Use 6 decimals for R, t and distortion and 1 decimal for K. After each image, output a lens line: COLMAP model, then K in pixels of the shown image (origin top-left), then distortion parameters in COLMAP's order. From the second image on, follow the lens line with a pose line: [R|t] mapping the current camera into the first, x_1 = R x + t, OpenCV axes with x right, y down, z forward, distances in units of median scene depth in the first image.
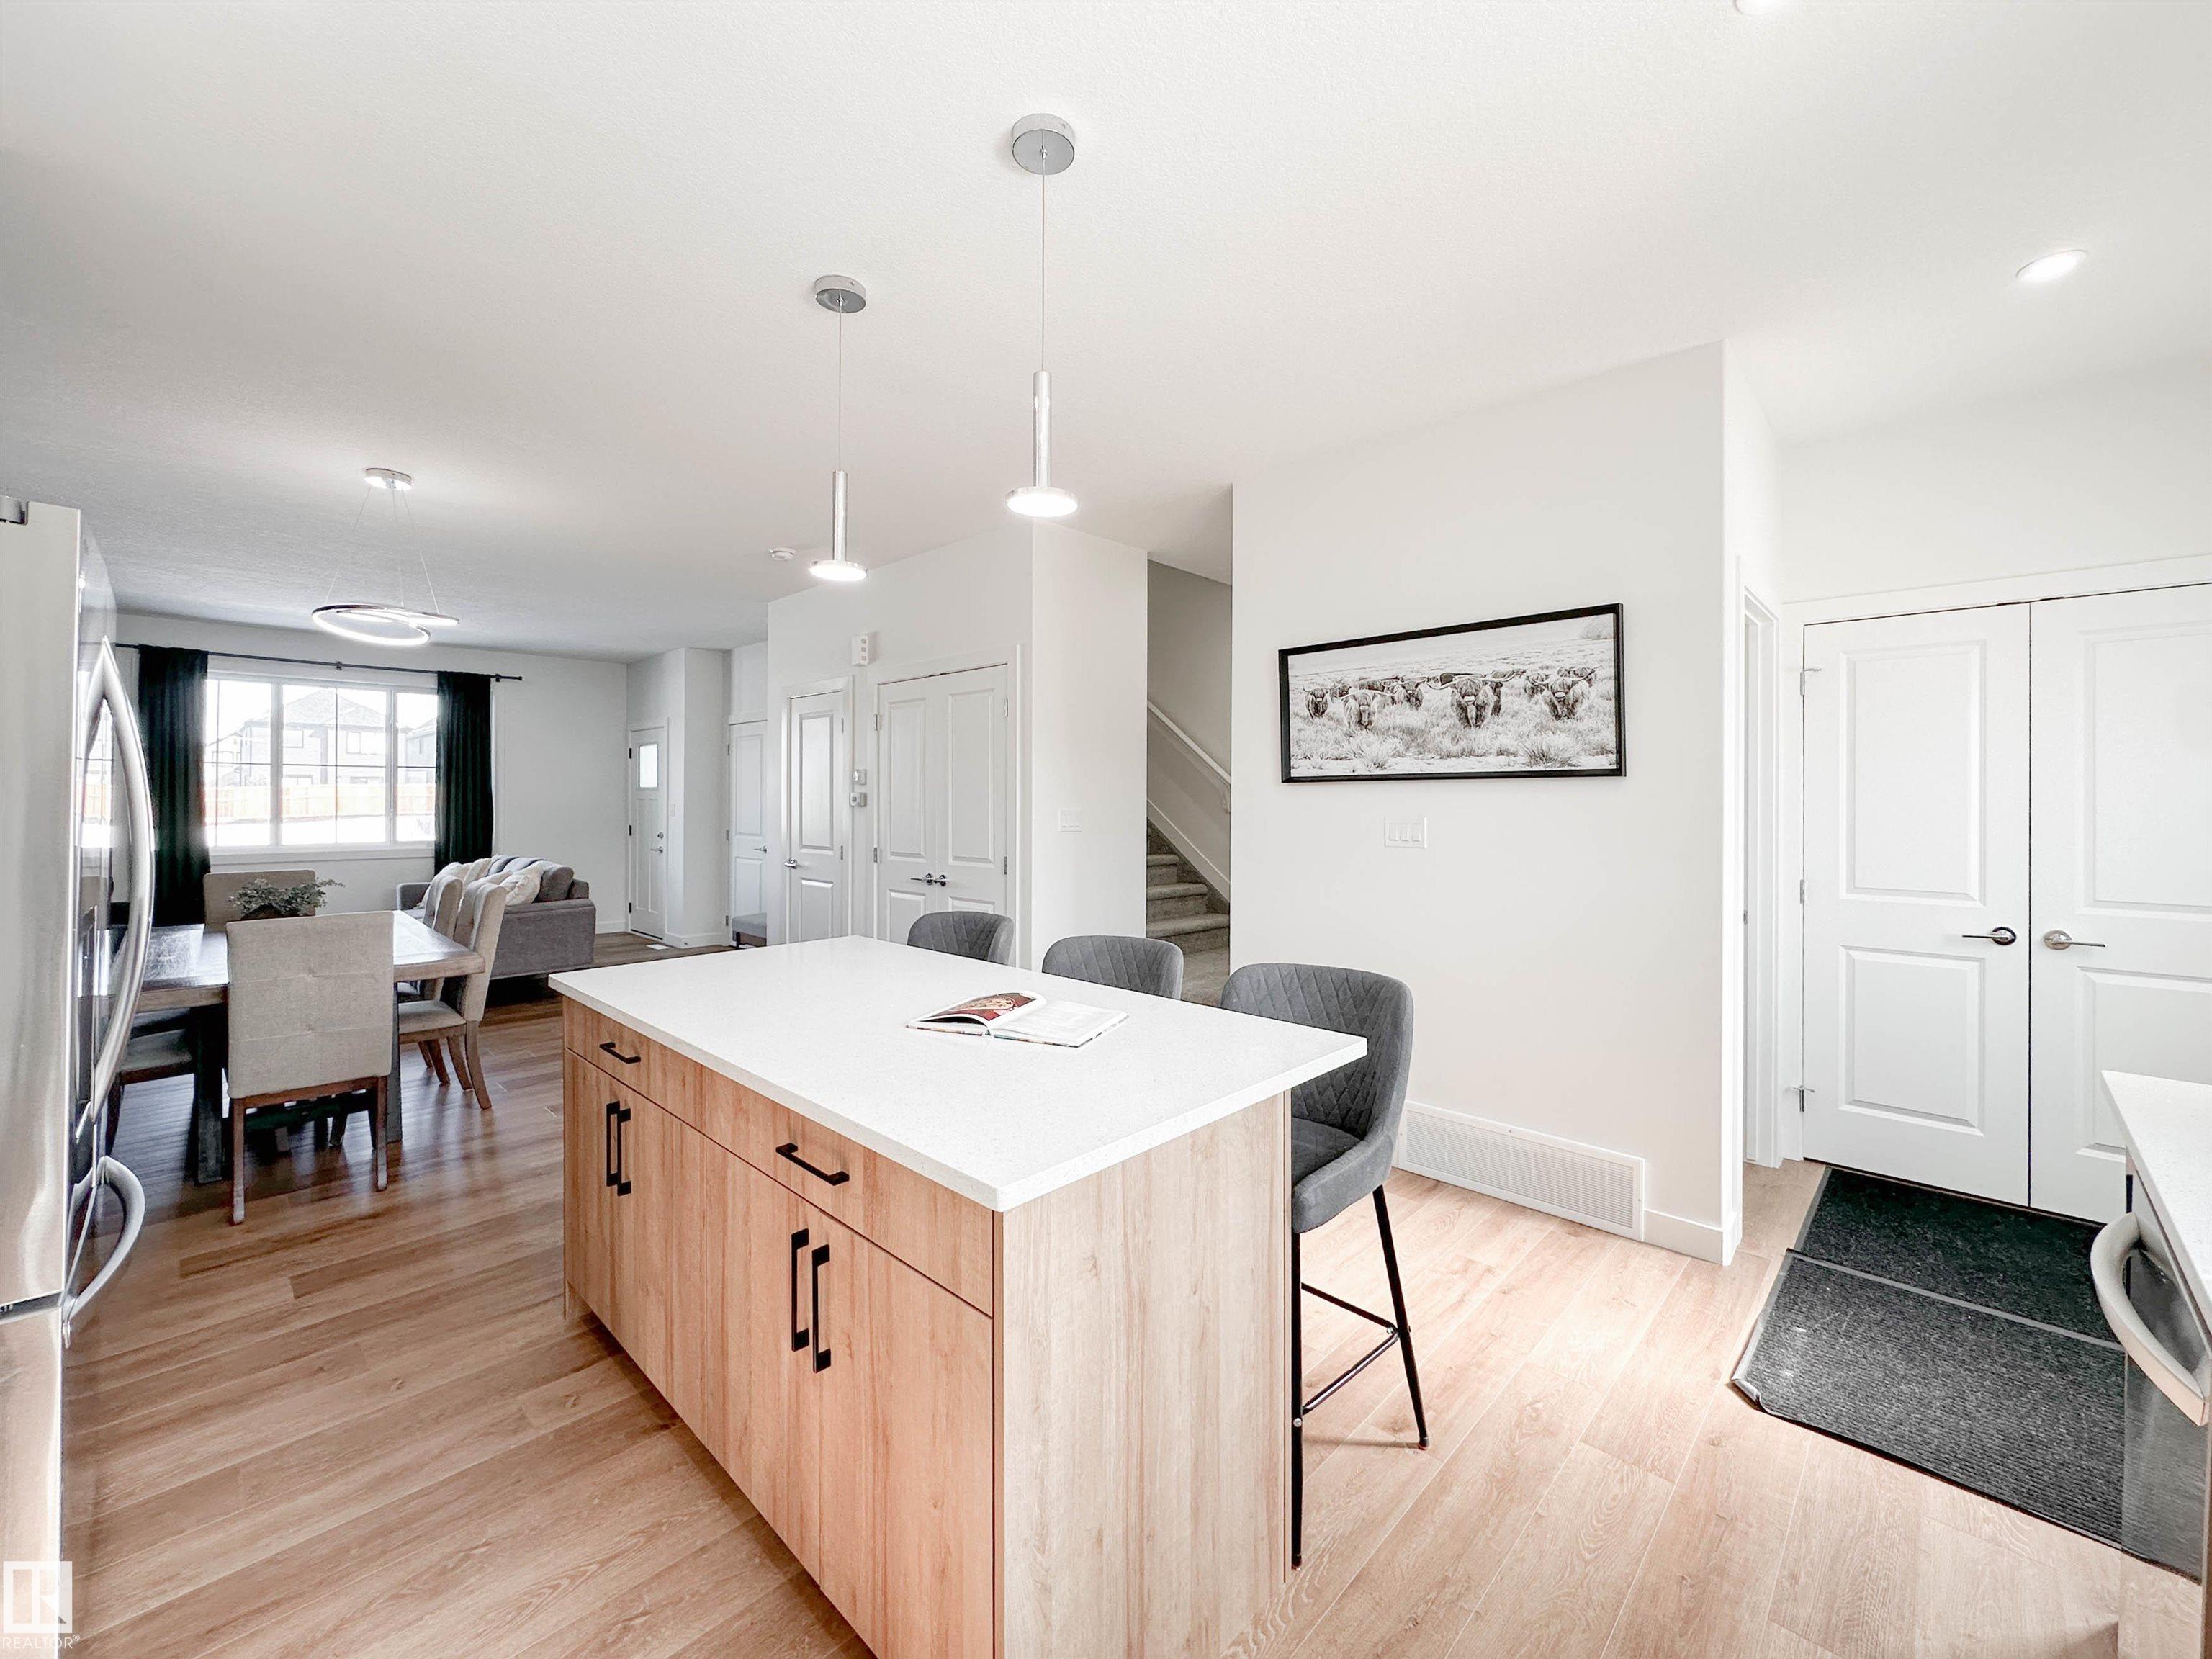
lens RADIAL K [[898.2, 0, 1118.7], [0, 898.2, 806.0], [0, 0, 1]] dist [0.000714, -0.000745]
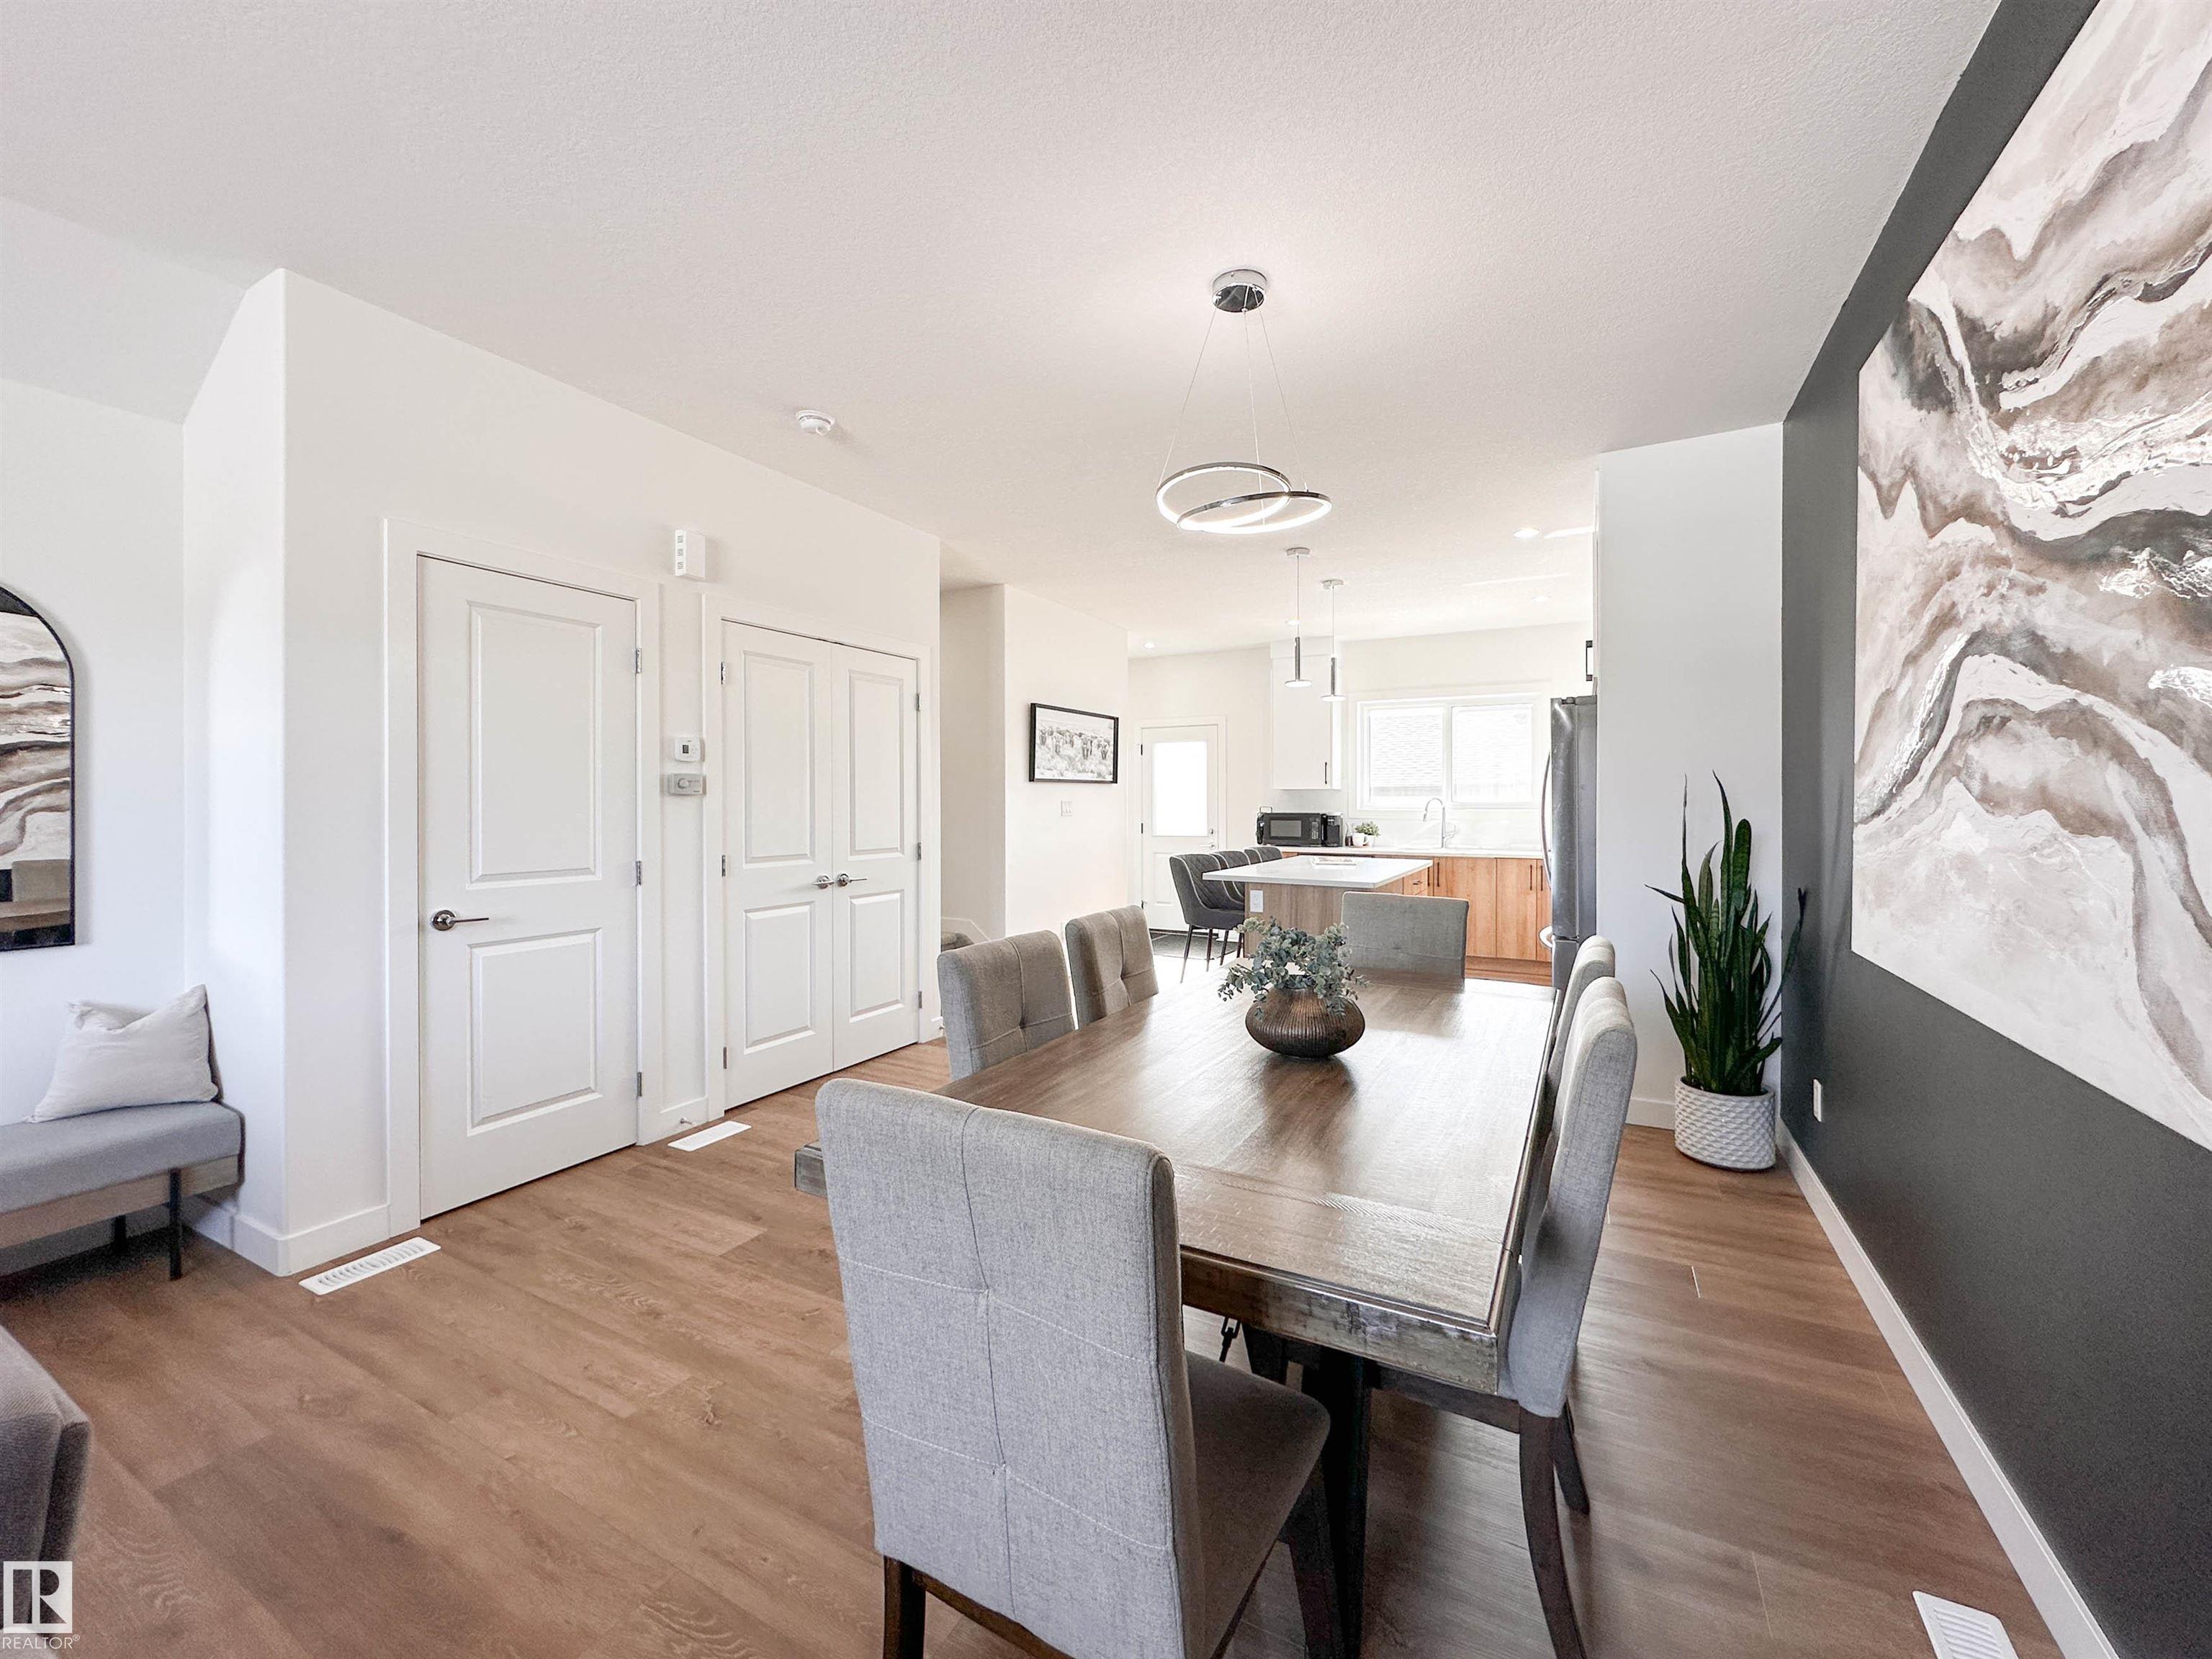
lens RADIAL K [[898.2, 0, 1109.9], [0, 898.2, 810.5], [0, 0, 1]] dist [0.000714, -0.000745]
pose [[-0.271234, -0.011682, 0.962443, -1.522322], [0.006307, 0.999883, 0.013914, 0.005868], [-0.962493, 0.009844, -0.271129, 1.354873]]
